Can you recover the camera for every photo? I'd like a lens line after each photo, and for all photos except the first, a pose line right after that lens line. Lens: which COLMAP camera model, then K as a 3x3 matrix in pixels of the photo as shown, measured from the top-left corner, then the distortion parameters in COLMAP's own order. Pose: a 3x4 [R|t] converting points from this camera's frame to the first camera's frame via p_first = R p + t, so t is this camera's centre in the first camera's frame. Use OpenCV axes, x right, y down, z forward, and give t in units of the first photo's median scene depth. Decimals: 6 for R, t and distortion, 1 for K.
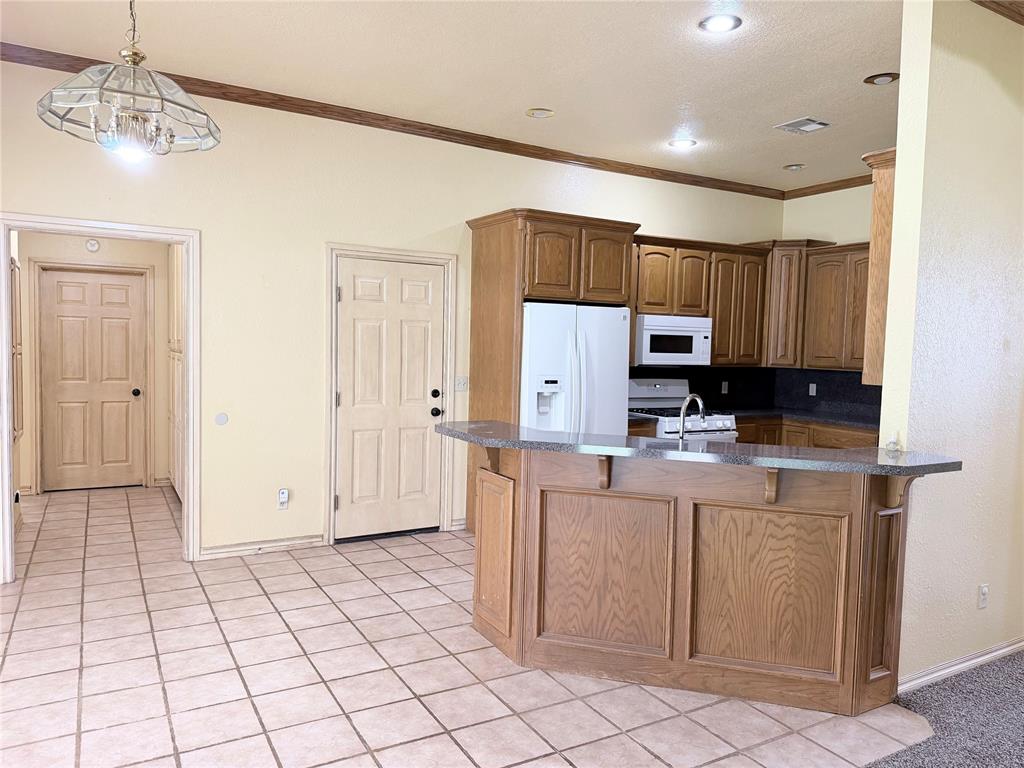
lens RADIAL K [[722.3, 0, 508.5], [0, 722.3, 387.1], [0, 0, 1]] dist [0.141248, -0.195810]
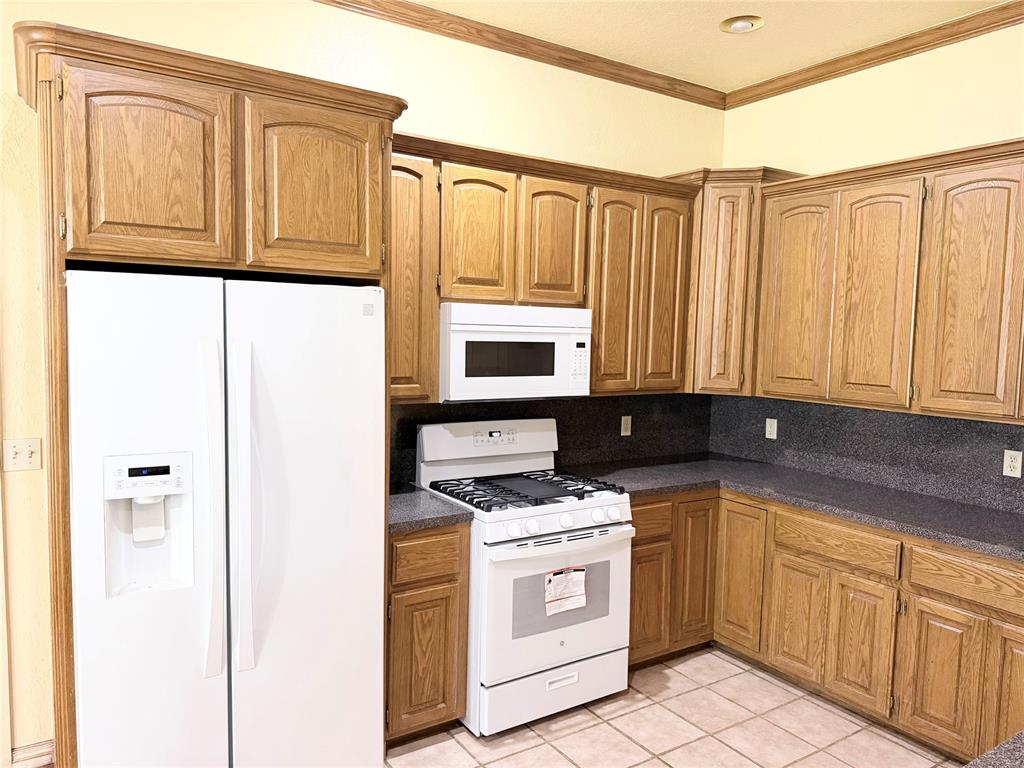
lens RADIAL K [[722.3, 0, 508.5], [0, 722.3, 387.1], [0, 0, 1]] dist [0.141248, -0.195810]
pose [[0.998413, -0.007367, 0.055841, 0.186782], [0.006171, 0.999748, 0.021566, -0.048618], [-0.055986, -0.021187, 0.998207, 0.466137]]
